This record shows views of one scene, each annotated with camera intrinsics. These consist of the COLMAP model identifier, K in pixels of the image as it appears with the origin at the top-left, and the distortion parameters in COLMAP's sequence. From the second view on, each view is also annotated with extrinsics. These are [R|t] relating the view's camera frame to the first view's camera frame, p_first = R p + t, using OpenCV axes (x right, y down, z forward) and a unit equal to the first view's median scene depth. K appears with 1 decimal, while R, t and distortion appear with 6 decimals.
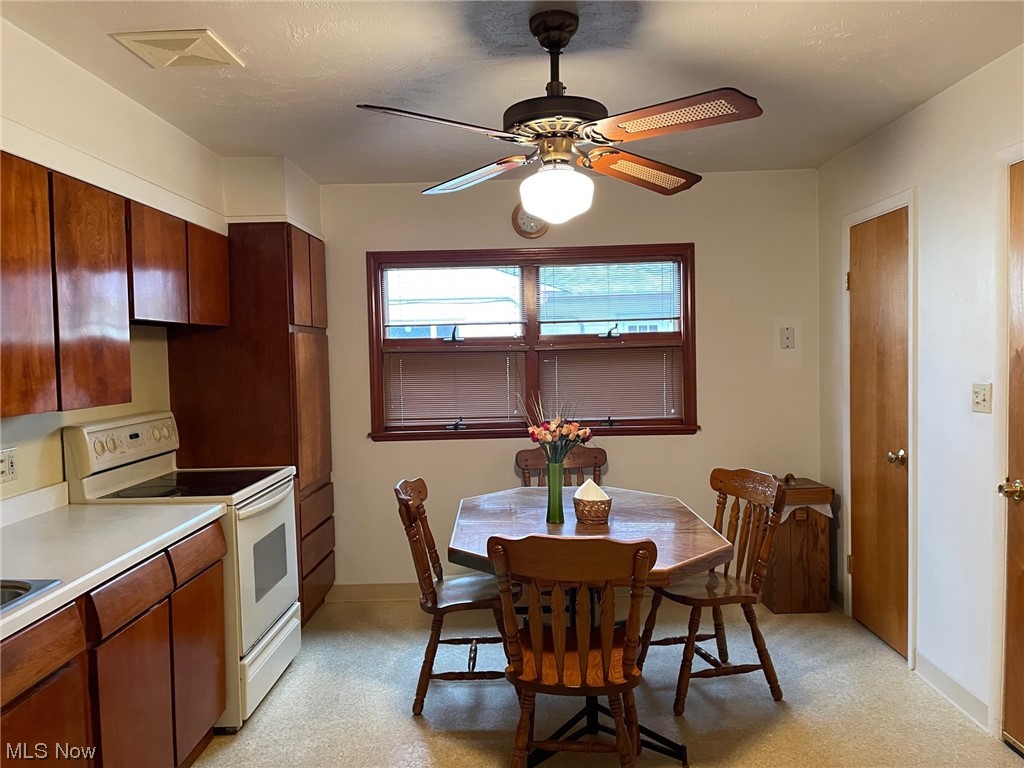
lens RADIAL K [[769.3, 0, 512.0], [0, 769.3, 384.0], [0, 0, 1]] dist [-0.002475, -0.000928]
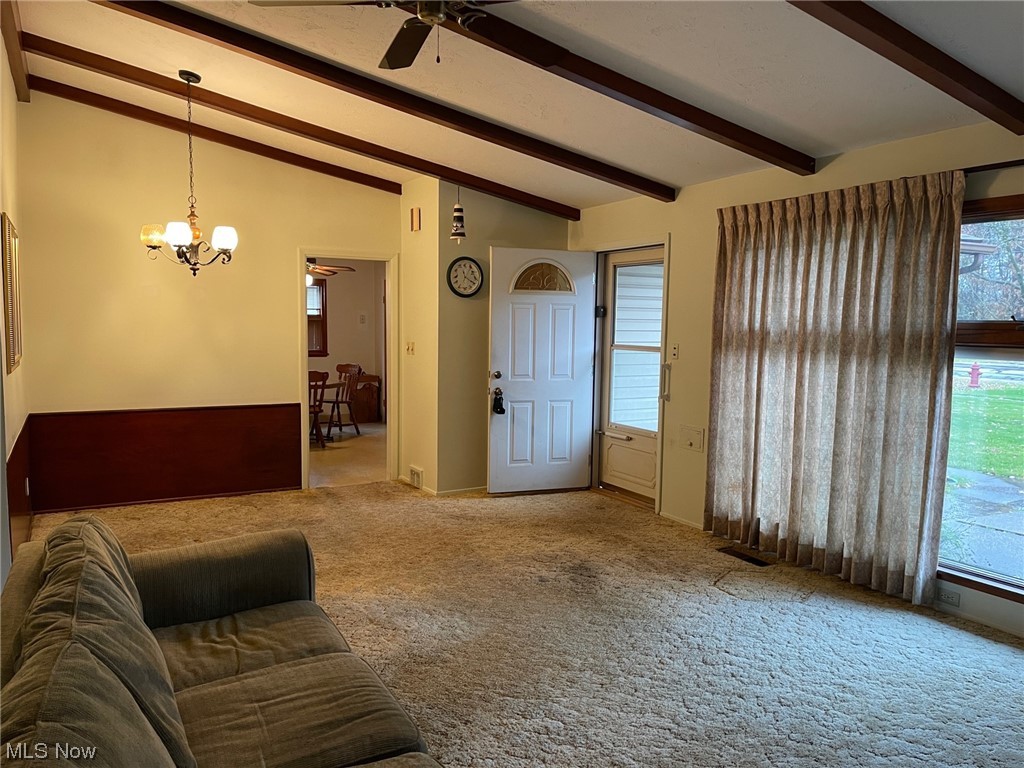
lens RADIAL K [[769.3, 0, 512.0], [0, 769.3, 384.0], [0, 0, 1]] dist [-0.002475, -0.000928]
pose [[0.870239, 0.000172, 0.492630, -0.503562], [-0.014004, 0.999604, 0.024389, 0.091487], [-0.492431, -0.028123, 0.869897, -1.572732]]
